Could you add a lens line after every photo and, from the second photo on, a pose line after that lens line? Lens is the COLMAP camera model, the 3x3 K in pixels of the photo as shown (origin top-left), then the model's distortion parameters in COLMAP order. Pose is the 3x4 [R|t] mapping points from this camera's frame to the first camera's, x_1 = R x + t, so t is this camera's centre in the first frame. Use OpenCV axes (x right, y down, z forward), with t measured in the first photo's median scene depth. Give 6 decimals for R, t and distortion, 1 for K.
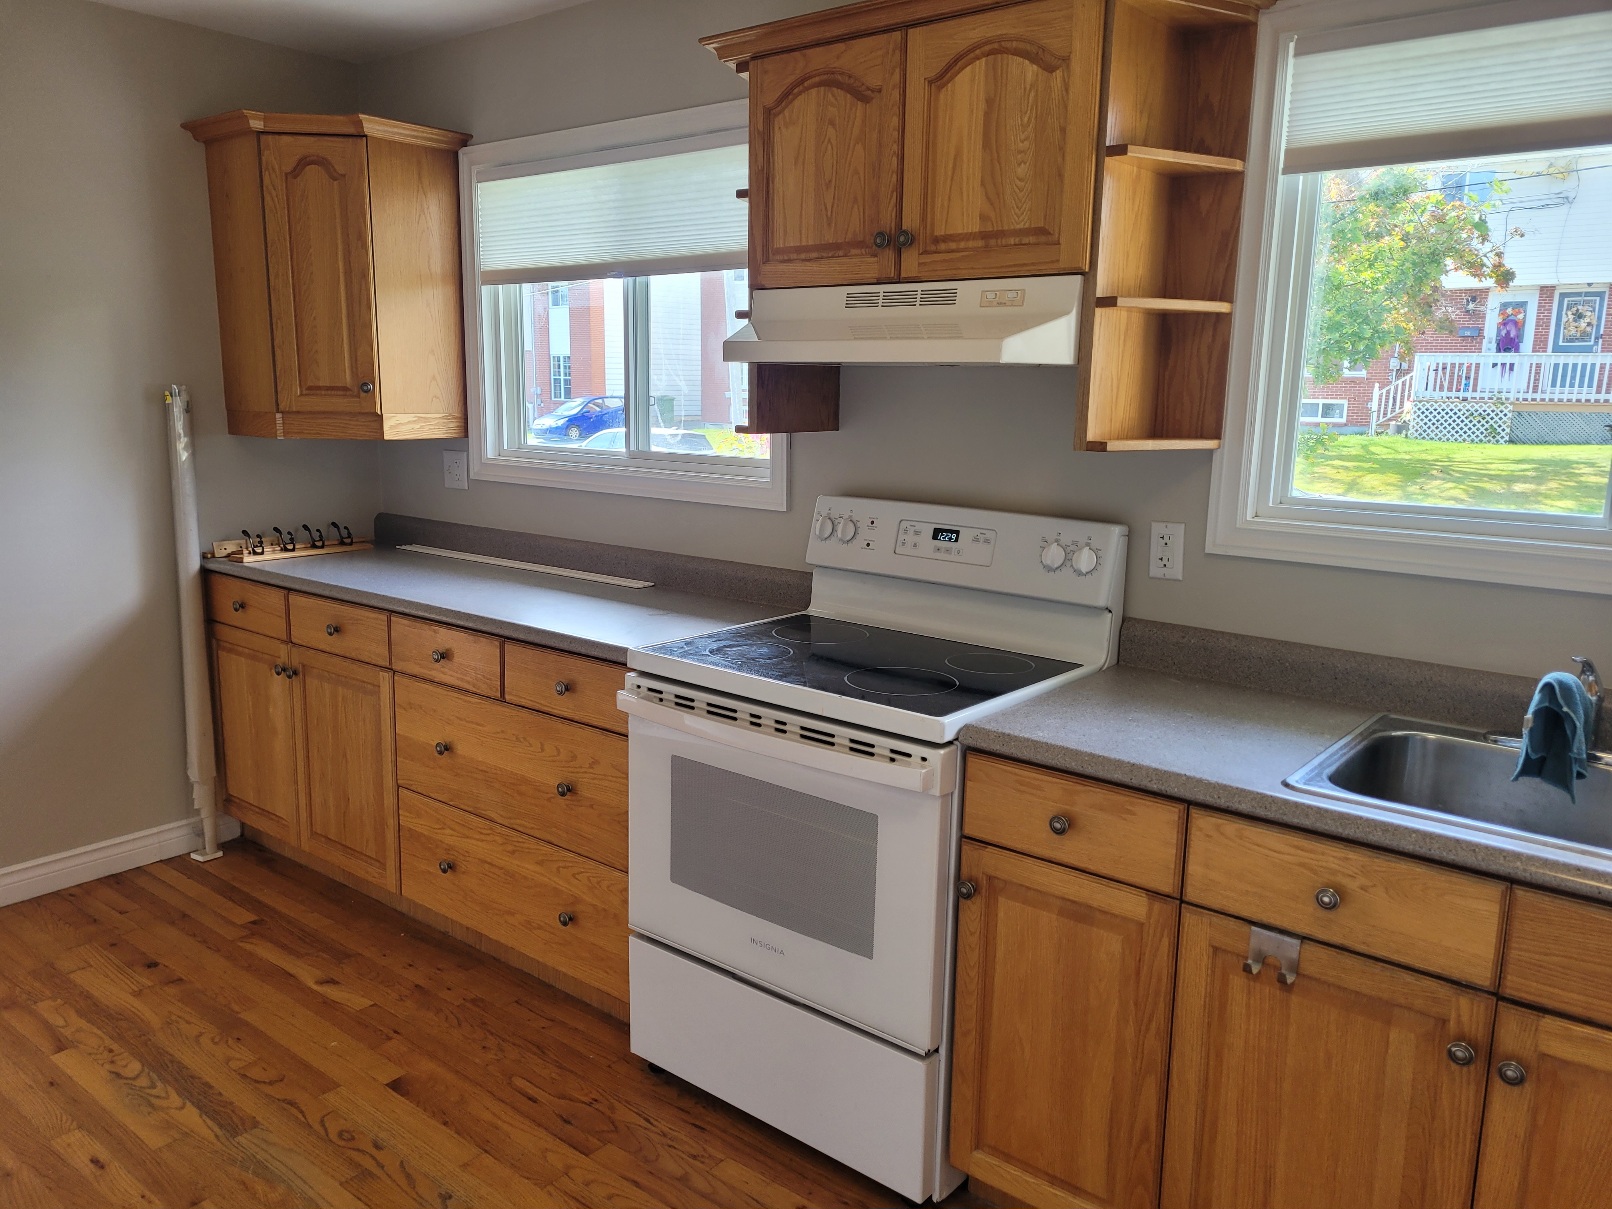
lens RADIAL K [[1218.5, 0, 802.4], [0, 1218.5, 610.3], [0, 0, 1]] dist [0.030114, -0.000160]
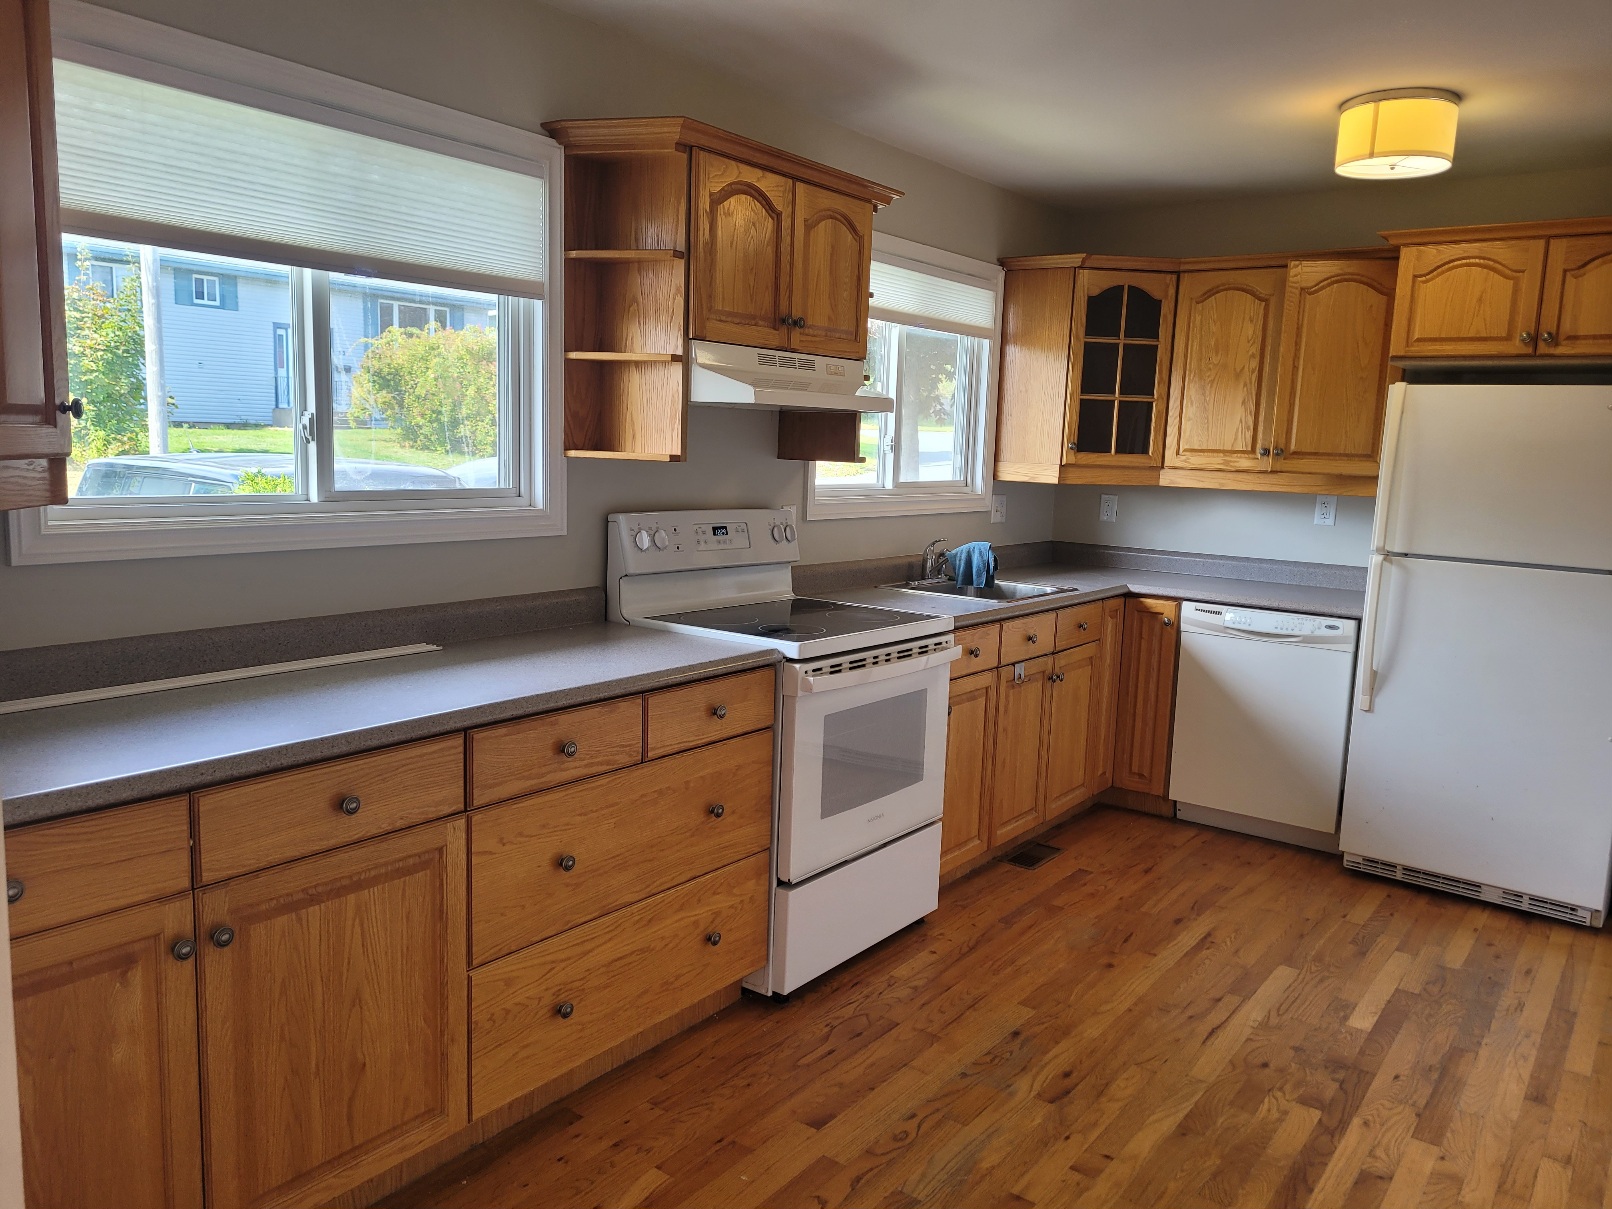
lens RADIAL K [[1218.5, 0, 804.1], [0, 1218.5, 604.0], [0, 0, 1]] dist [0.030114, -0.000160]
pose [[-0.055128, -0.152016, 0.986839, -1.321156], [0.149131, 0.976003, 0.158677, -0.196079], [-0.987280, 0.155916, -0.031135, 1.032867]]
